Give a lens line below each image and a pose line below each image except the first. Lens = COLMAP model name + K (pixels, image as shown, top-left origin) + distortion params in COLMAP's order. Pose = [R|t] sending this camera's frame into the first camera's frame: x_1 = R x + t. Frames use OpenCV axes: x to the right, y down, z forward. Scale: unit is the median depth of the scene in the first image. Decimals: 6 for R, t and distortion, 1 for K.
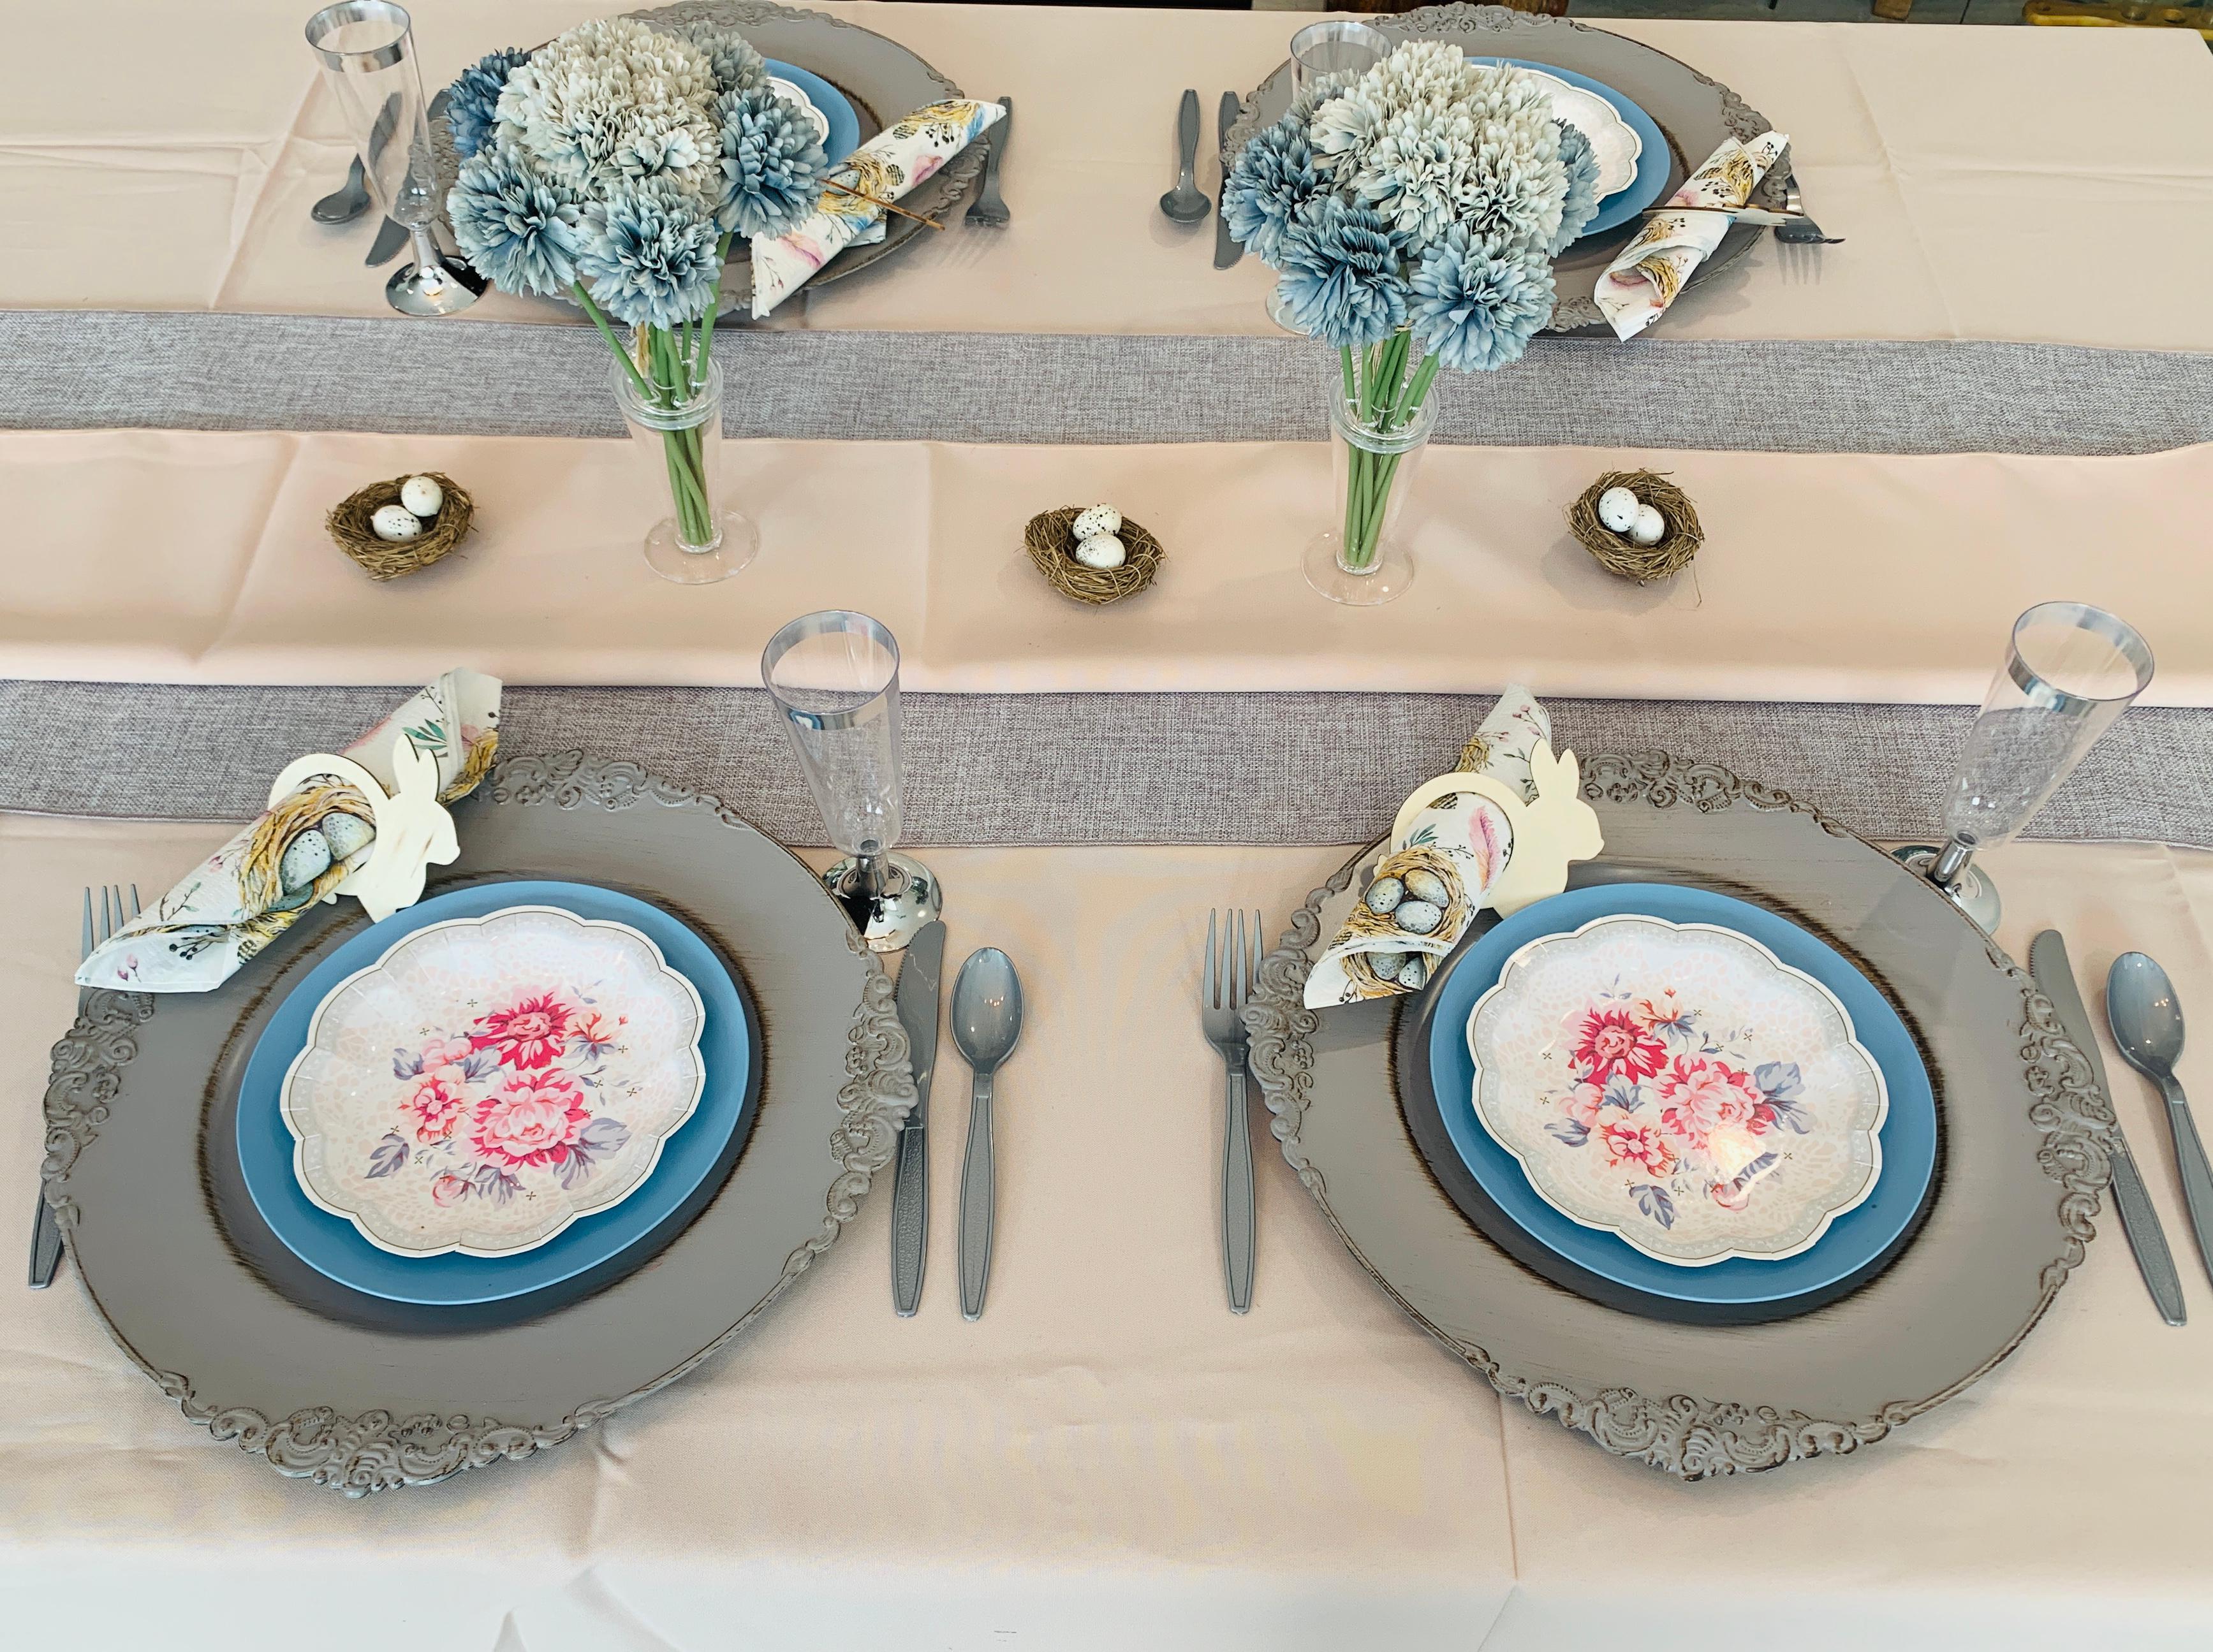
lens RADIAL K [[1675.1, 0, 1106.2], [0, 1675.1, 826.6], [0, 0, 1]] dist [-0.000693, -0.000624]
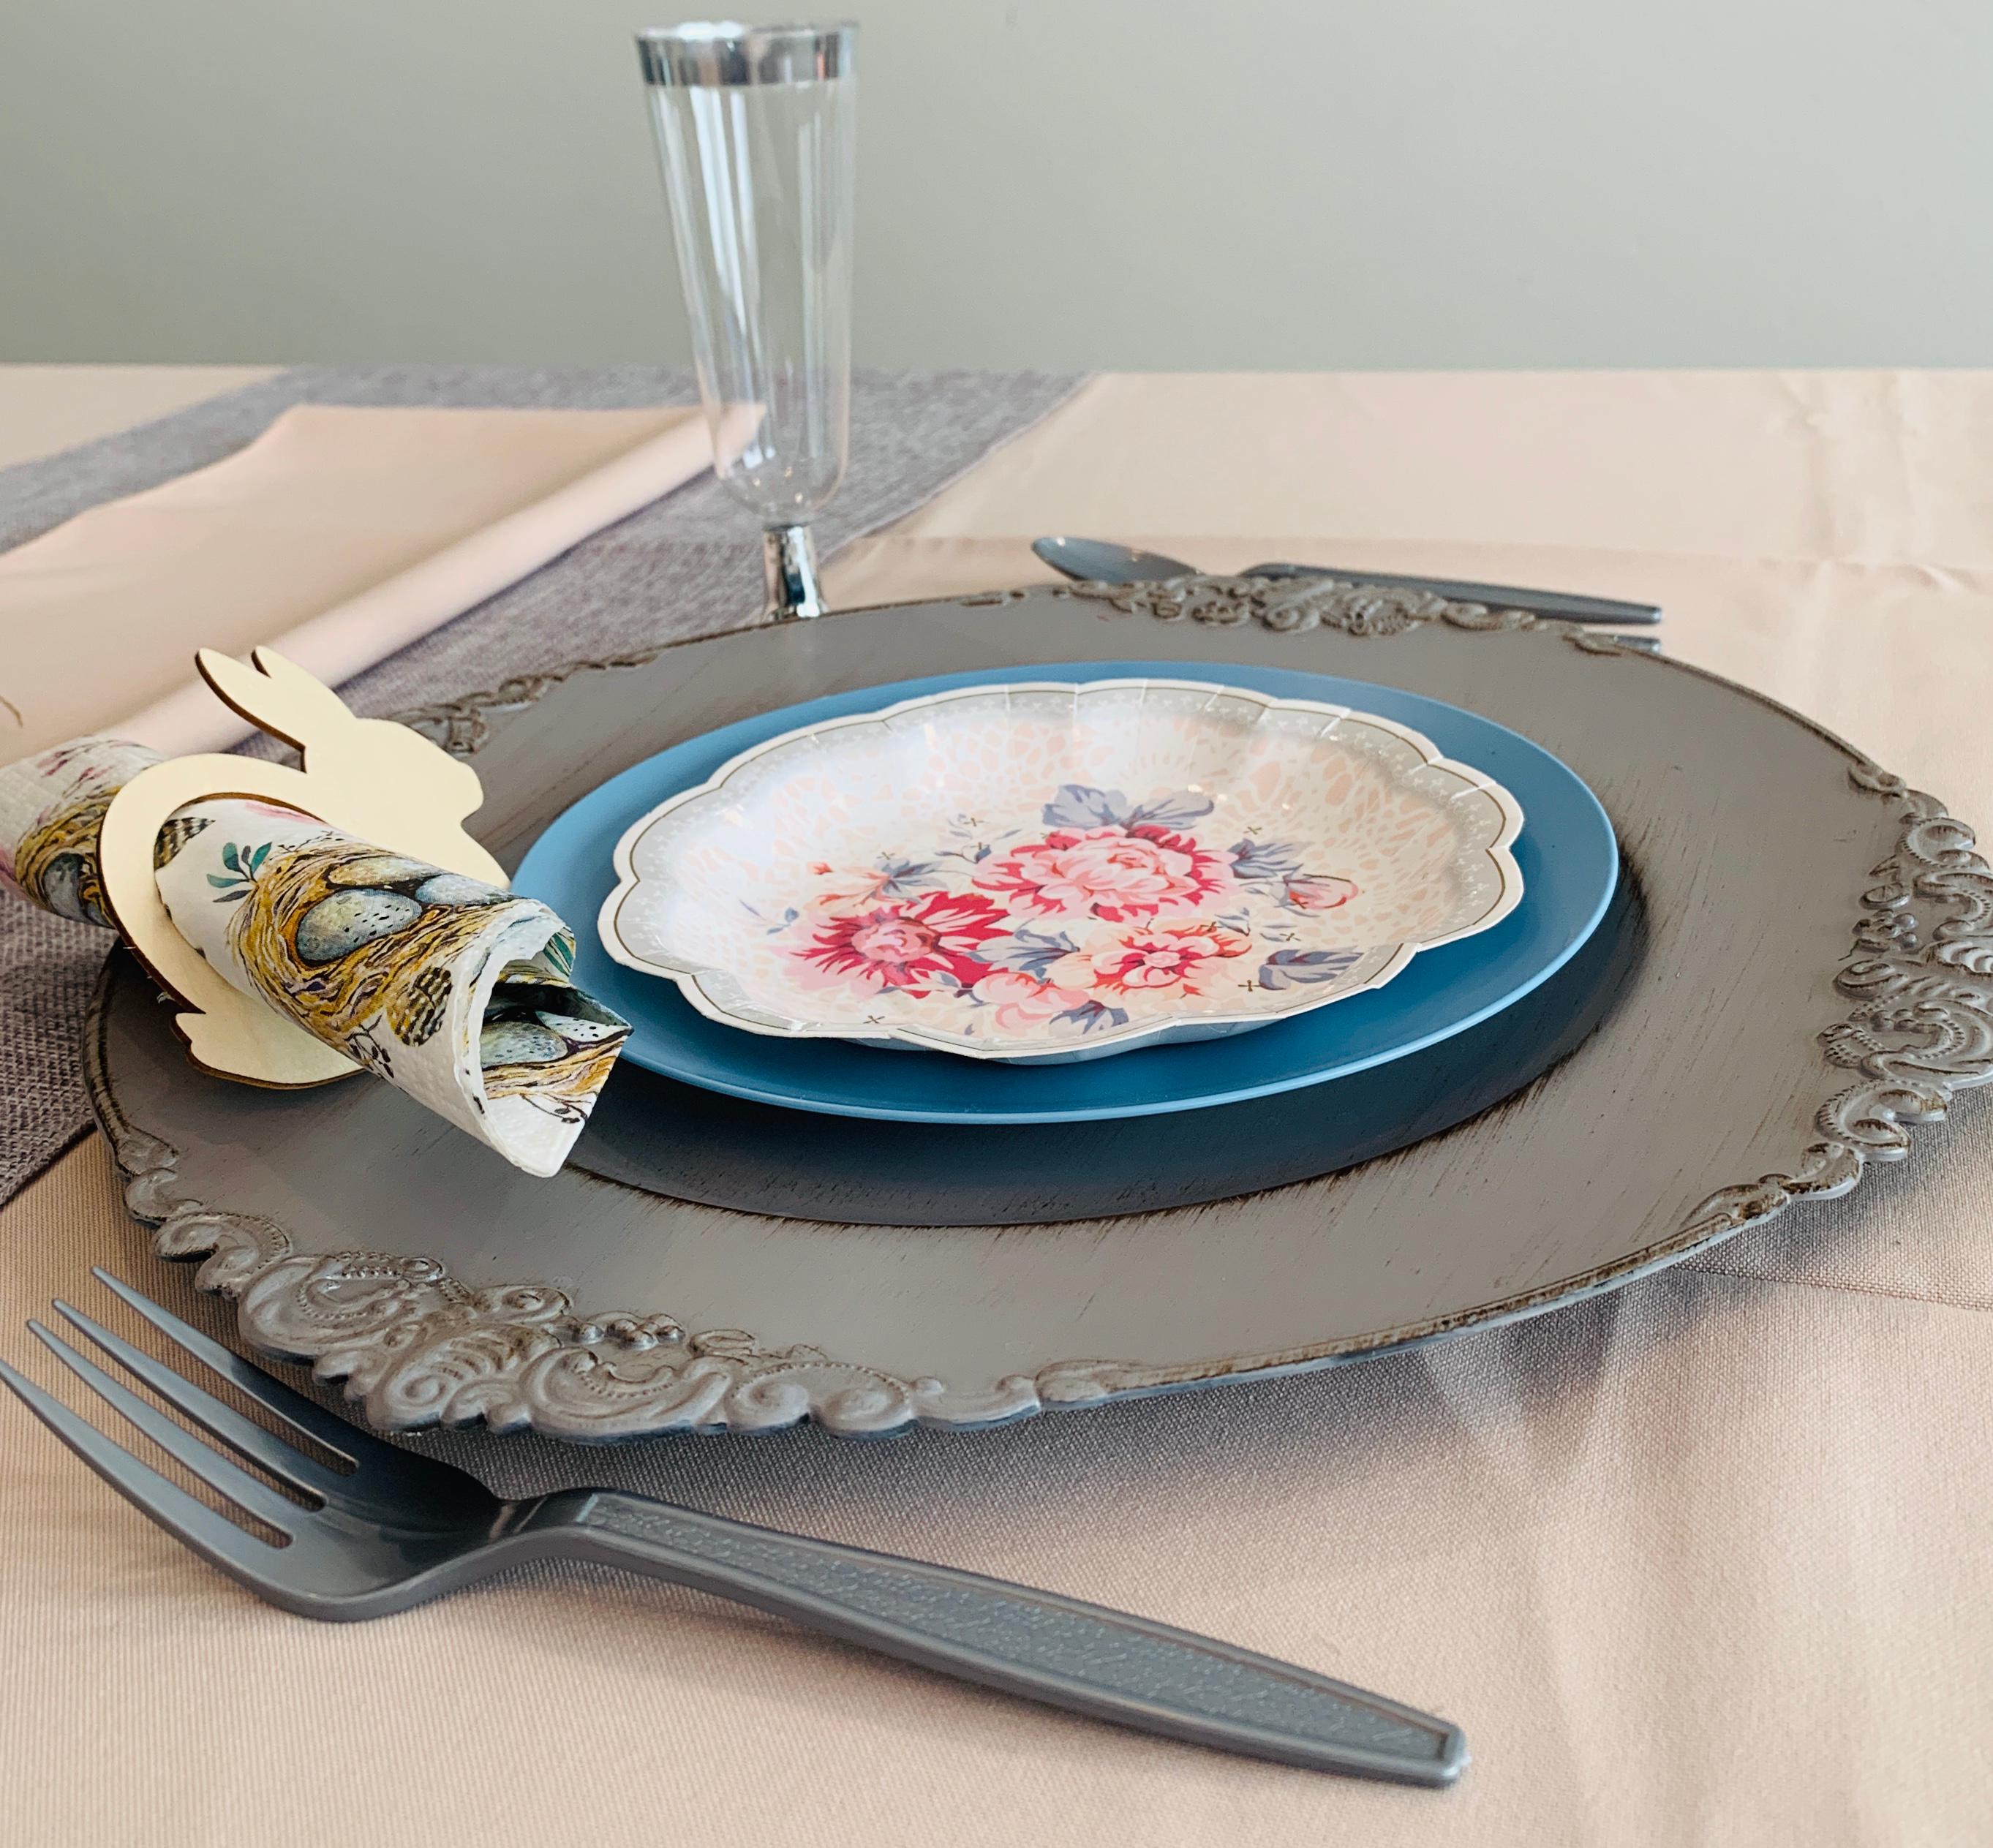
lens RADIAL K [[2145.3, 0, 995.3], [0, 2145.3, 923.3], [0, 0, 1]] dist [-0.014262, 0.000000]
pose [[0.332905, -0.480860, 0.811140, -0.147565], [0.754809, 0.651477, 0.076423, 0.107808], [-0.565188, 0.586814, 0.579837, 0.687661]]
